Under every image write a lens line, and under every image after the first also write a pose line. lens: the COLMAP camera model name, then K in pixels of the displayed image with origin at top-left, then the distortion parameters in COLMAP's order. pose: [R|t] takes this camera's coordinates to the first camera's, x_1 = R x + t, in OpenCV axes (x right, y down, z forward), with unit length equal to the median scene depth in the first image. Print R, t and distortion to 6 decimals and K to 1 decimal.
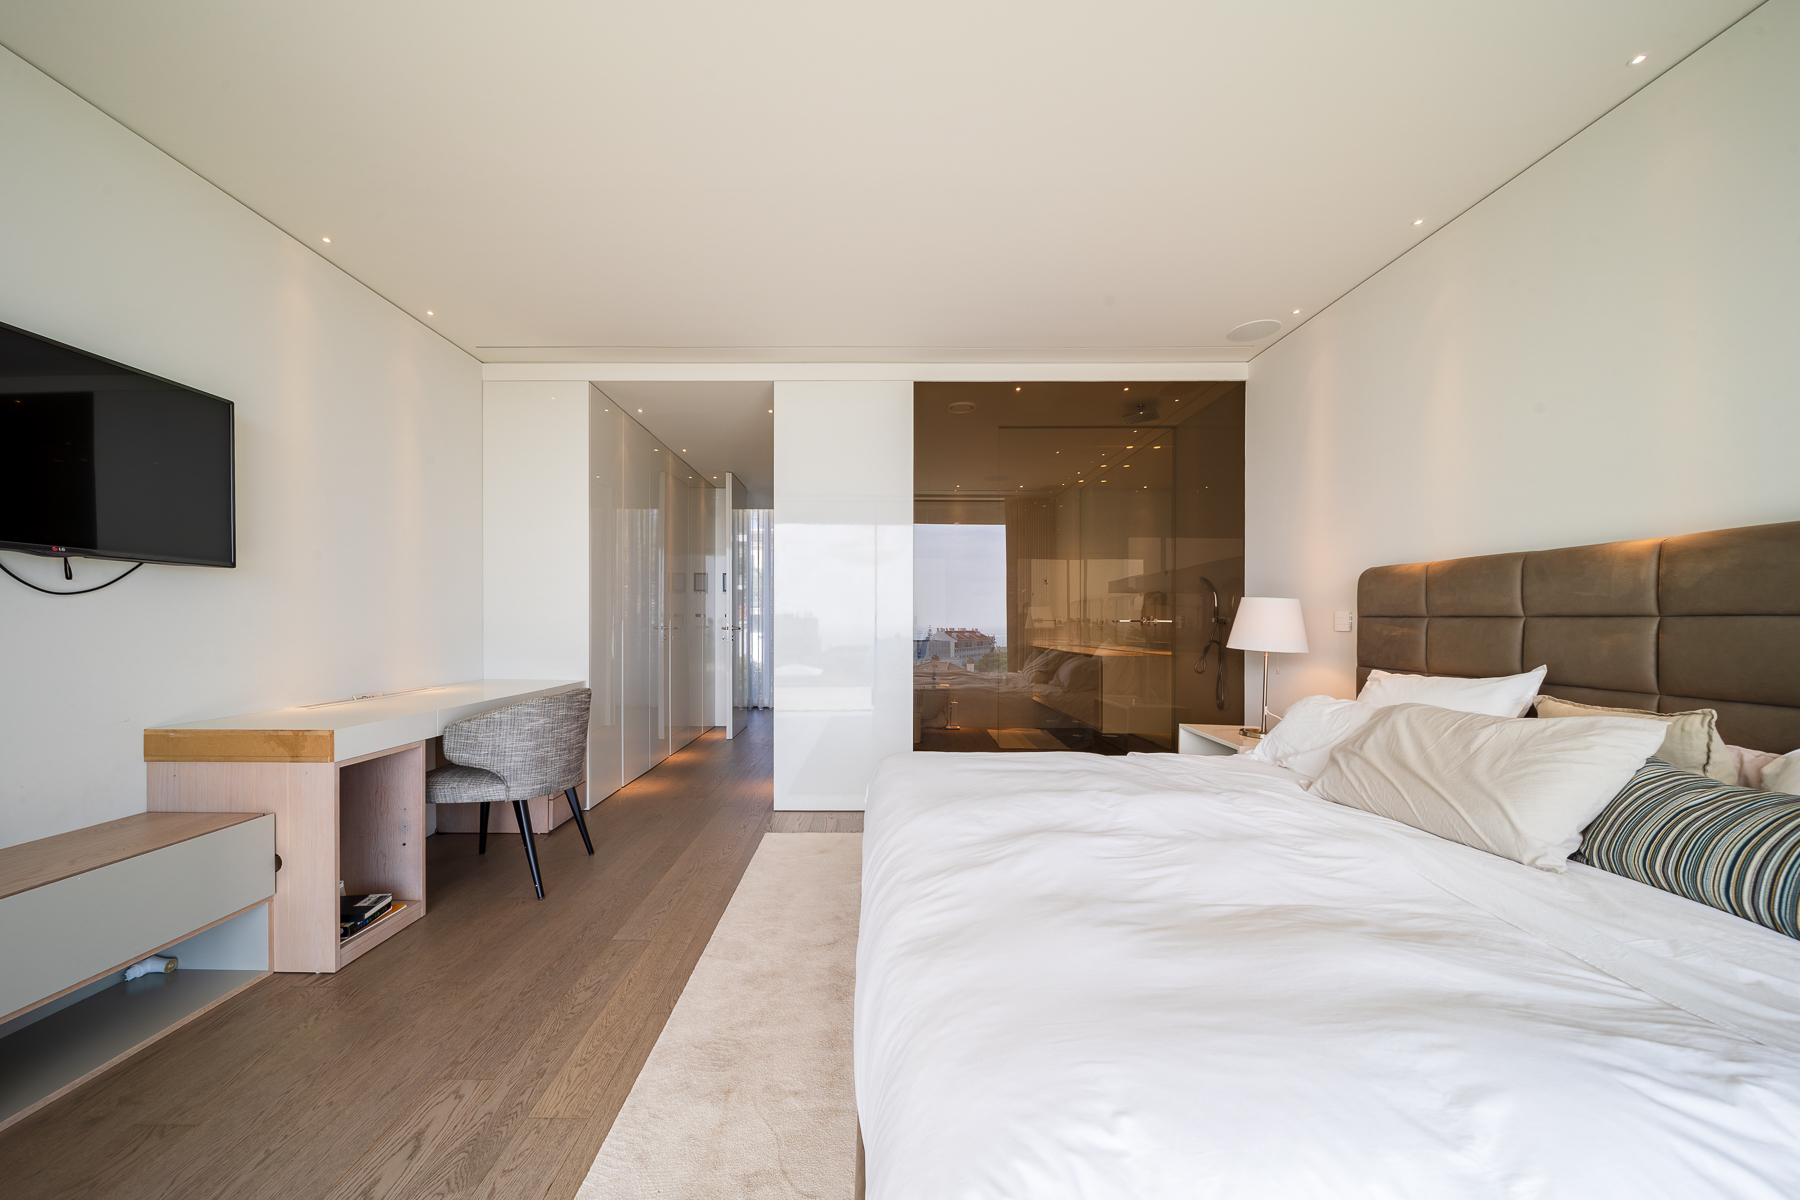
lens RADIAL K [[678.8, 0, 899.3], [0, 678.8, 619.0], [0, 0, 1]] dist [-0.003437, -0.000762]
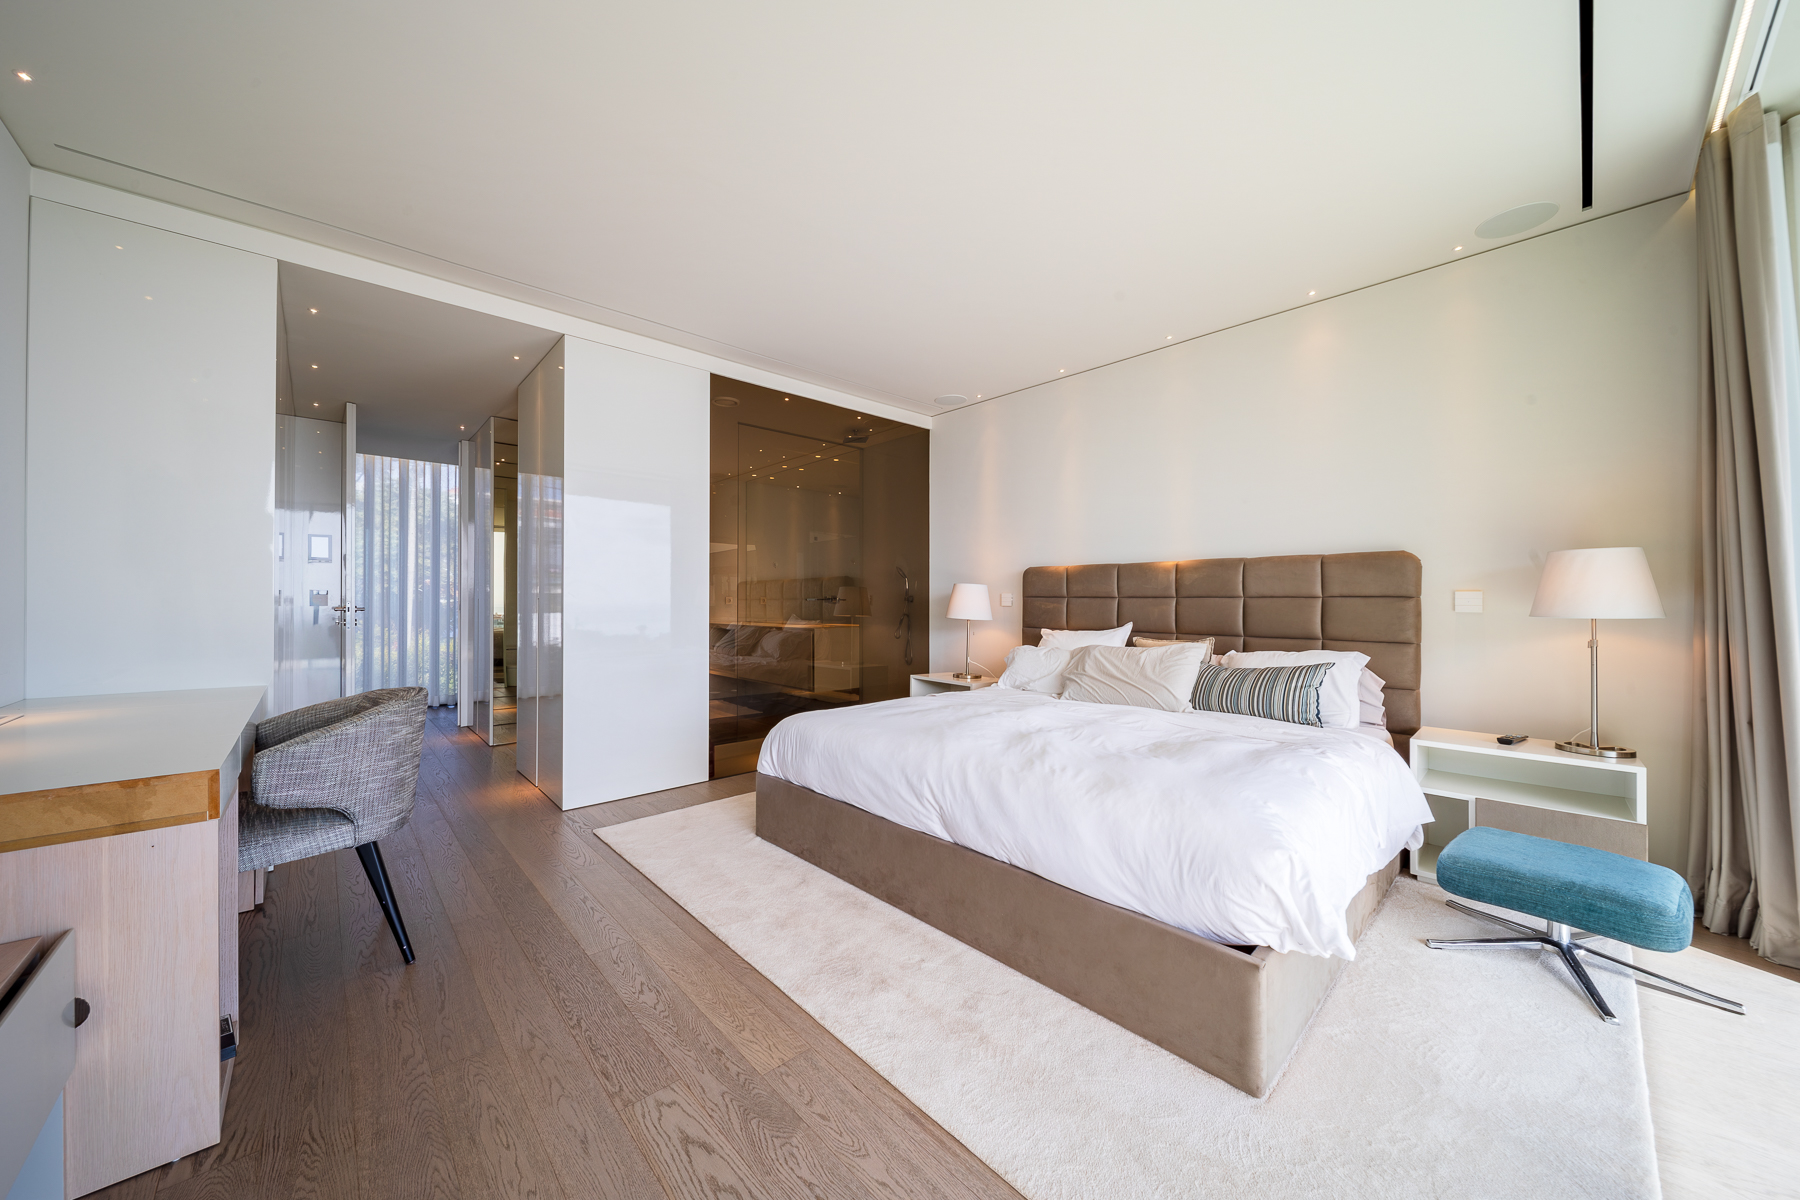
lens RADIAL K [[678.8, 0, 905.2], [0, 678.8, 591.4], [0, 0, 1]] dist [-0.003437, -0.000762]
pose [[0.699901, 0.007996, 0.714195, -0.817726], [-0.002087, 0.999956, -0.009149, -0.001553], [-0.714237, 0.004913, 0.699887, 0.074802]]
